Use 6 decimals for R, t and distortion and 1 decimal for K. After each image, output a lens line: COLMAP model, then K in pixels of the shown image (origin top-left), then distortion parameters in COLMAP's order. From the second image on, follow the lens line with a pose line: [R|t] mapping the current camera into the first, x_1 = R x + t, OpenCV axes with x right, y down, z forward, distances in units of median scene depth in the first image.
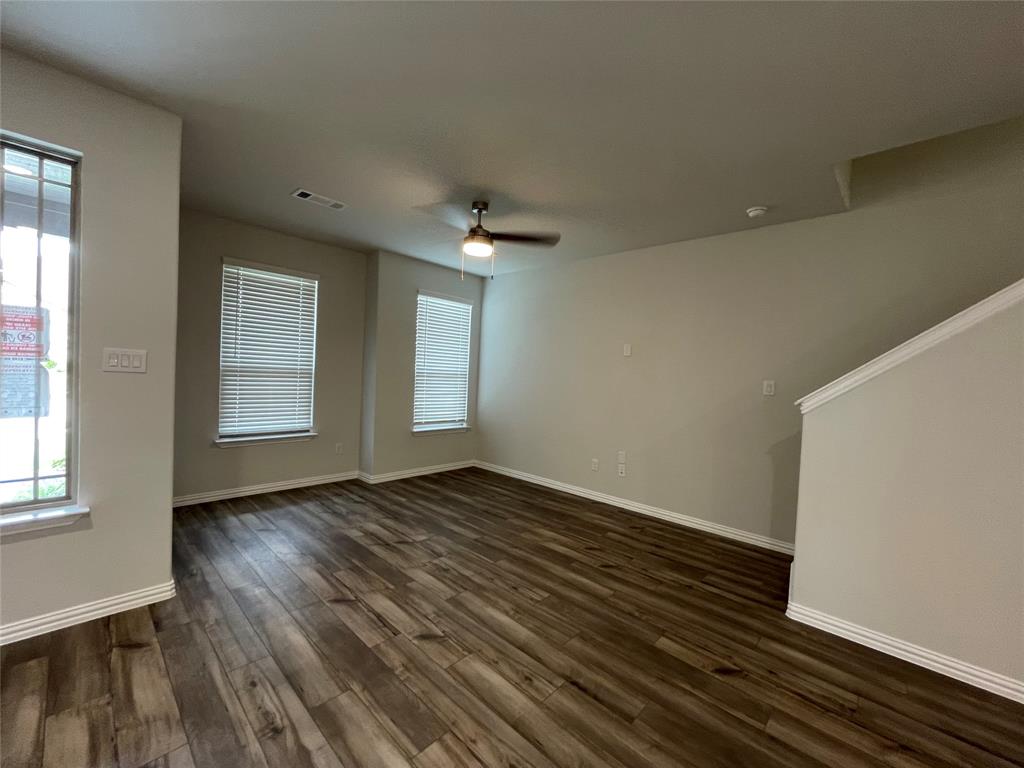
lens RADIAL K [[416.5, 0, 511.4], [0, 416.5, 381.6], [0, 0, 1]] dist [-0.001426, -0.000696]
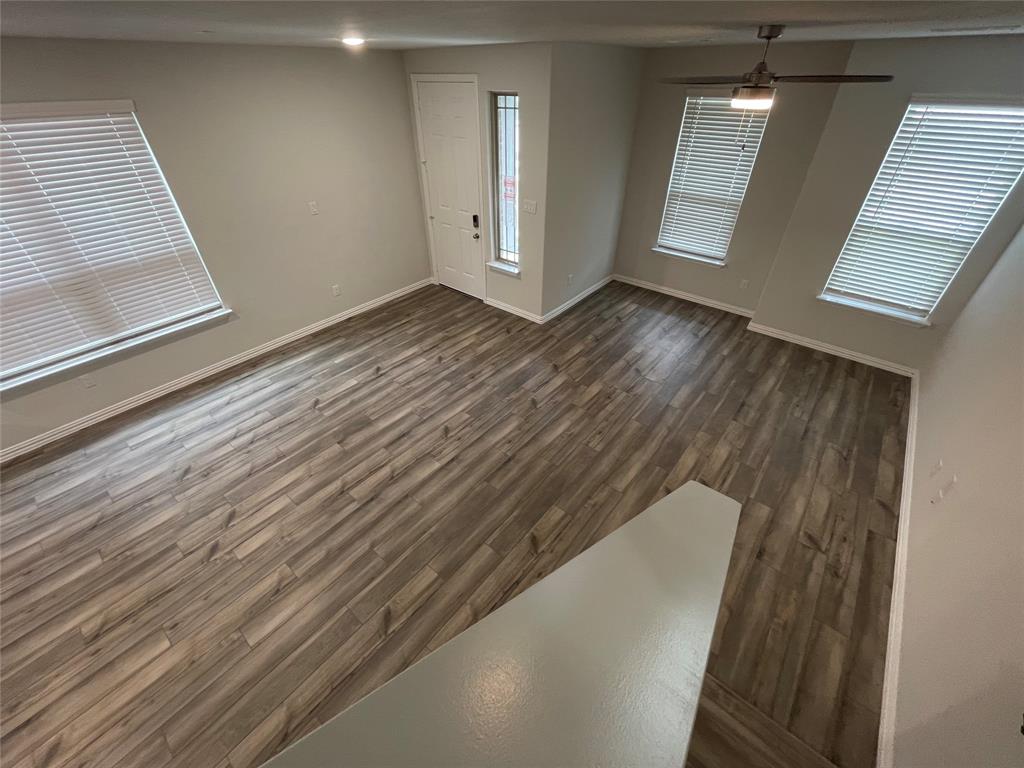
lens RADIAL K [[416.5, 0, 513.3], [0, 416.5, 382.8], [0, 0, 1]] dist [-0.000042, 0.000369]
pose [[0.065634, 0.558654, -0.826800, 0.908677], [-0.014391, 0.829030, 0.559018, -0.348754], [0.997740, -0.024792, 0.062452, 0.570461]]
